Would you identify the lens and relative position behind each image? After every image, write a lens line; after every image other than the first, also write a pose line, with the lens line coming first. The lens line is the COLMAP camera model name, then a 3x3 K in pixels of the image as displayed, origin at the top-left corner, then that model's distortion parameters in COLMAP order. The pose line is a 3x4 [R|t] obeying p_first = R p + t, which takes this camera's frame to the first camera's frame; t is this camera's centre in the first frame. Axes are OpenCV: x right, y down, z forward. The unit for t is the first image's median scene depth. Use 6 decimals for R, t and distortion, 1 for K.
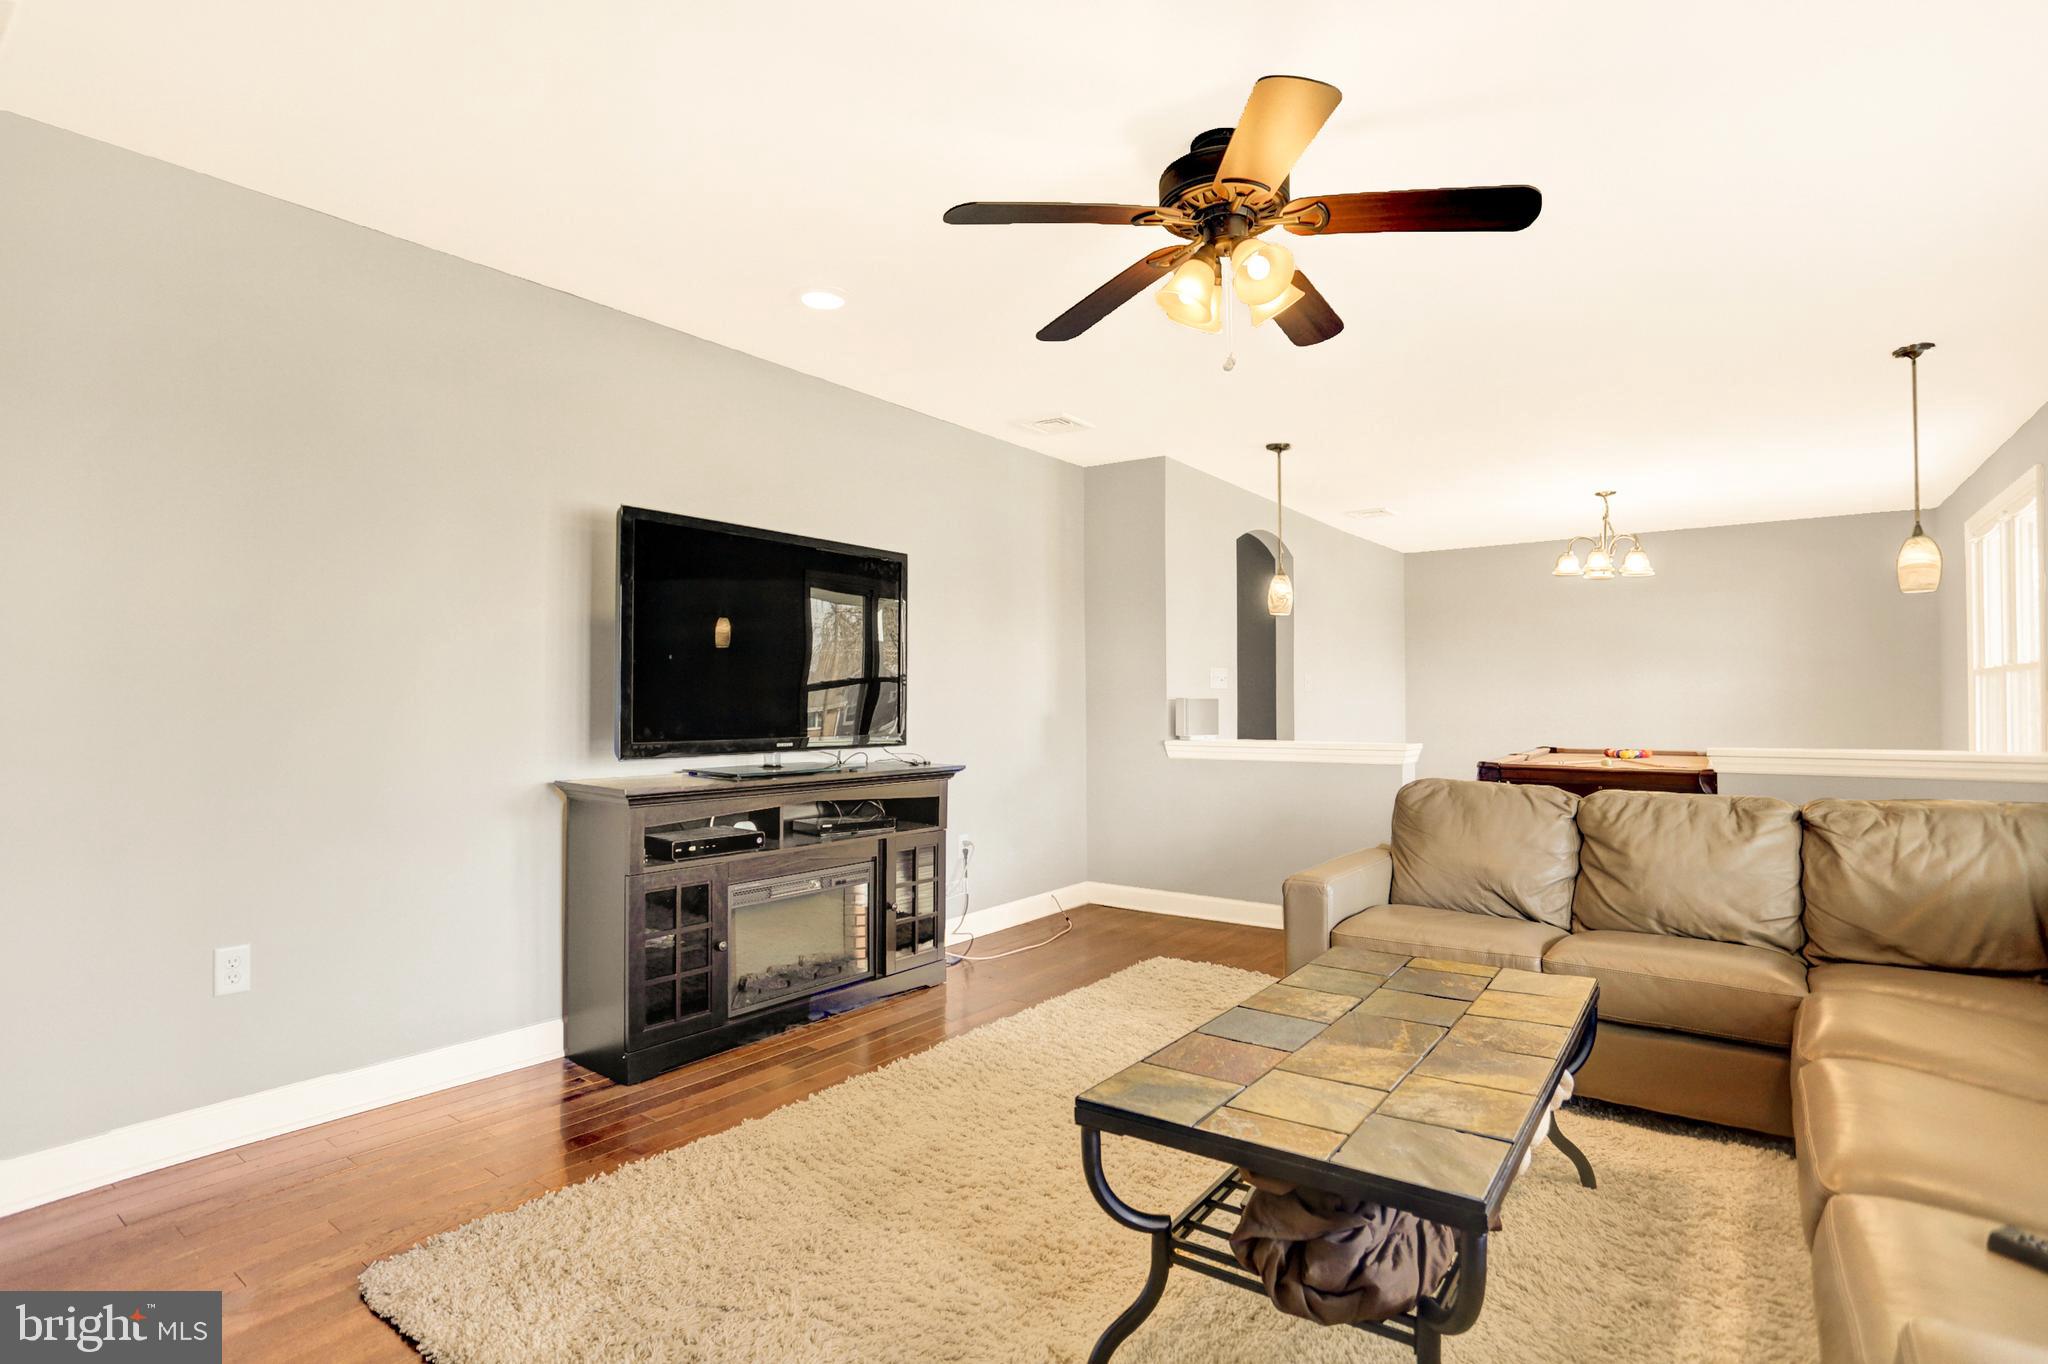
lens RADIAL K [[1001.8, 0, 1019.9], [0, 1001.8, 701.0], [0, 0, 1]] dist [-0.065849, 0.023251]
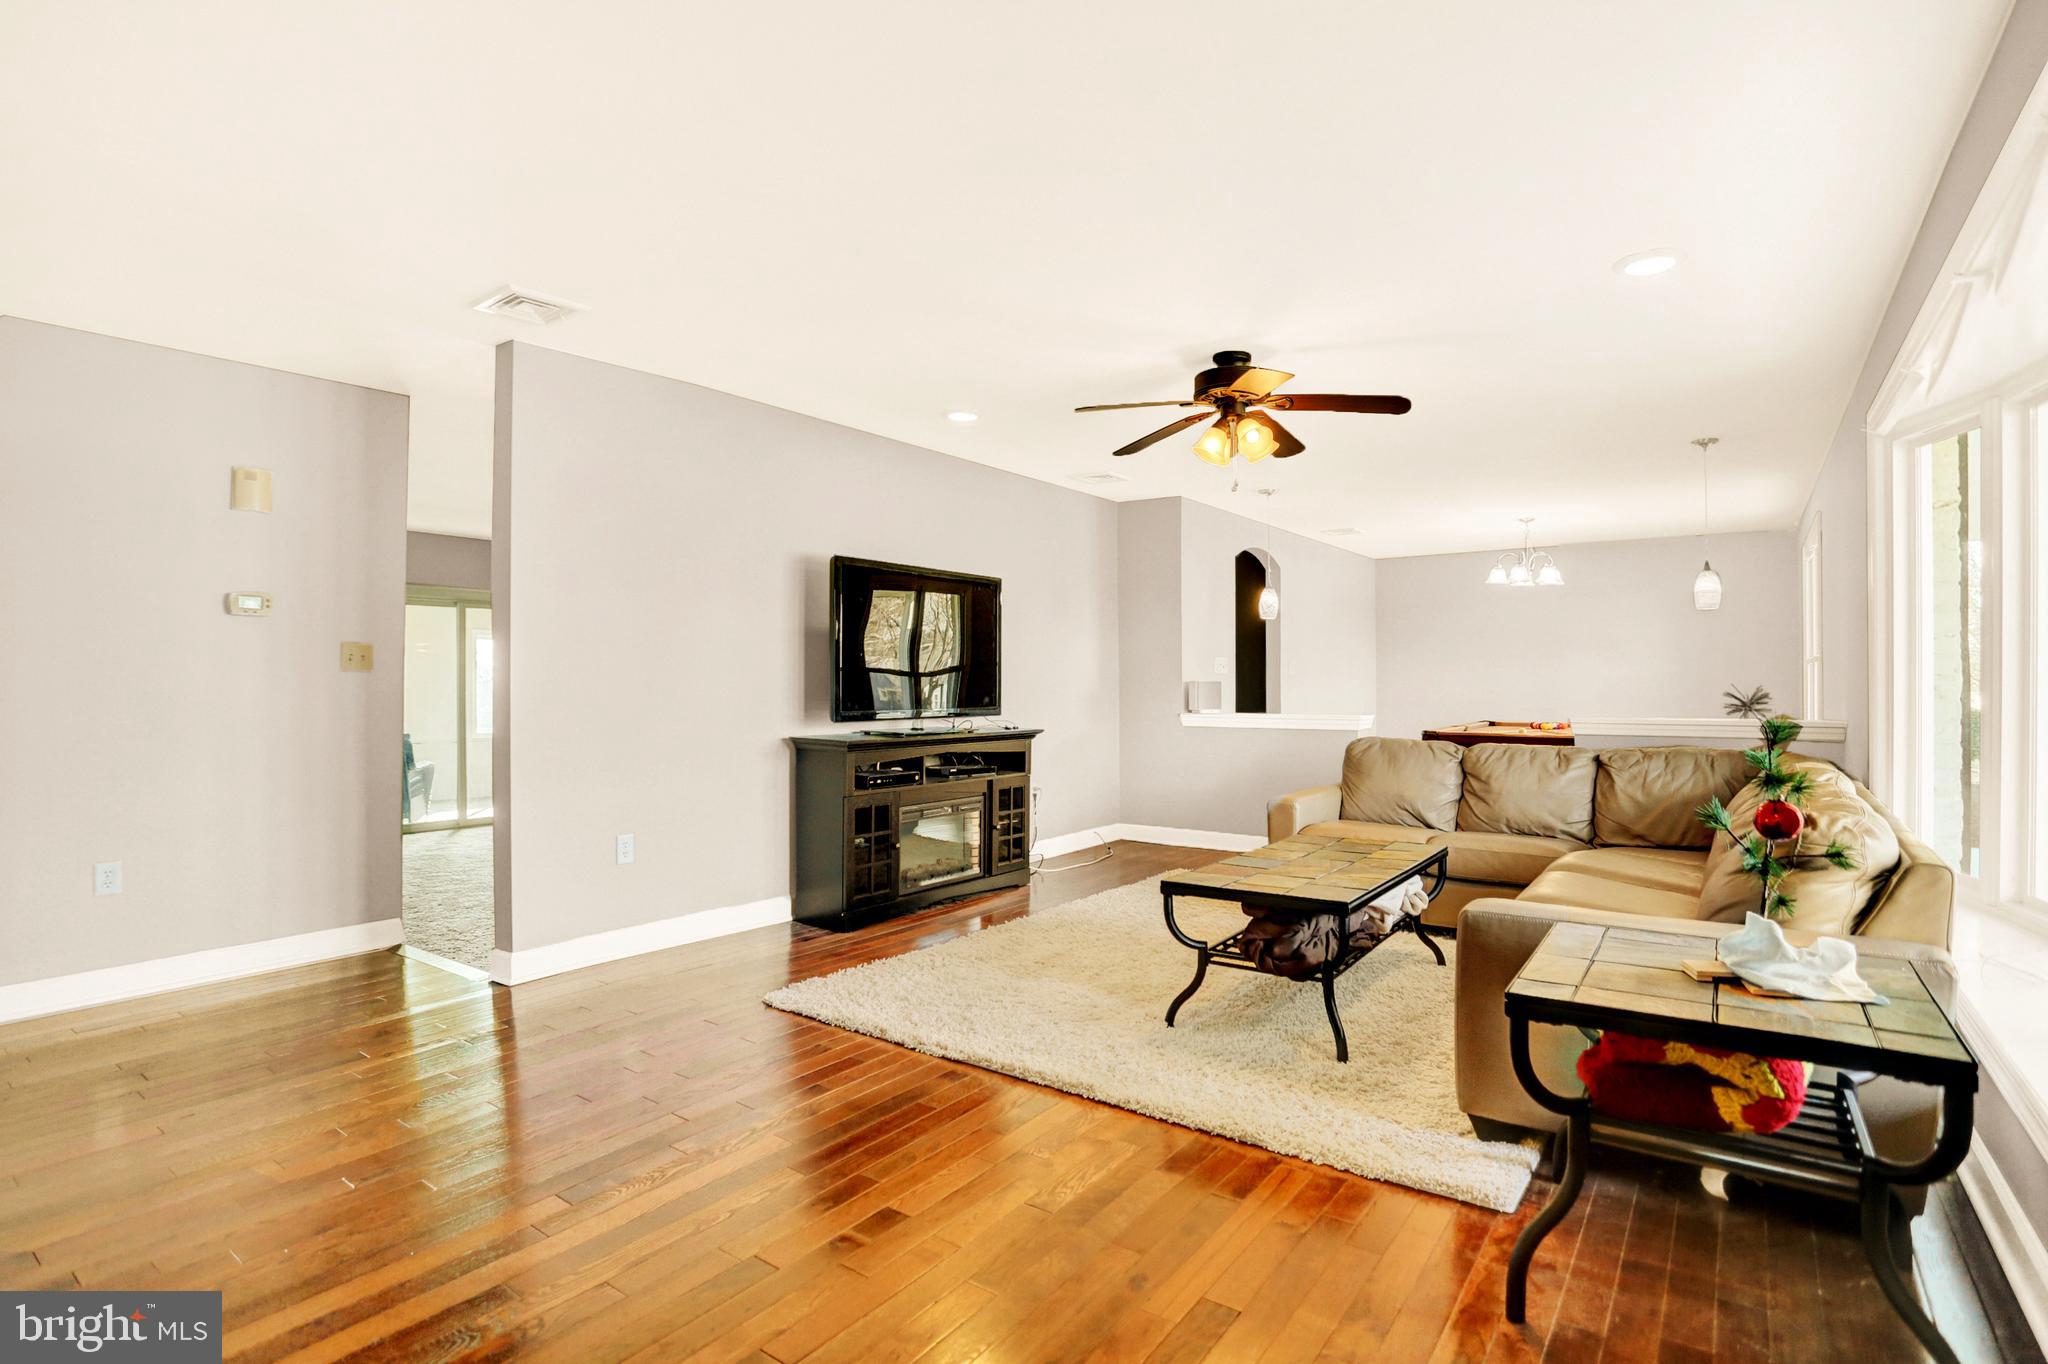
lens RADIAL K [[1001.8, 0, 1022.6], [0, 1001.8, 683.0], [0, 0, 1]] dist [-0.065849, 0.023251]
pose [[0.999973, 0.000766, 0.007254, -0.123481], [-0.000782, 0.999997, 0.002258, -0.005119], [-0.007252, -0.002263, 0.999971, -0.530764]]
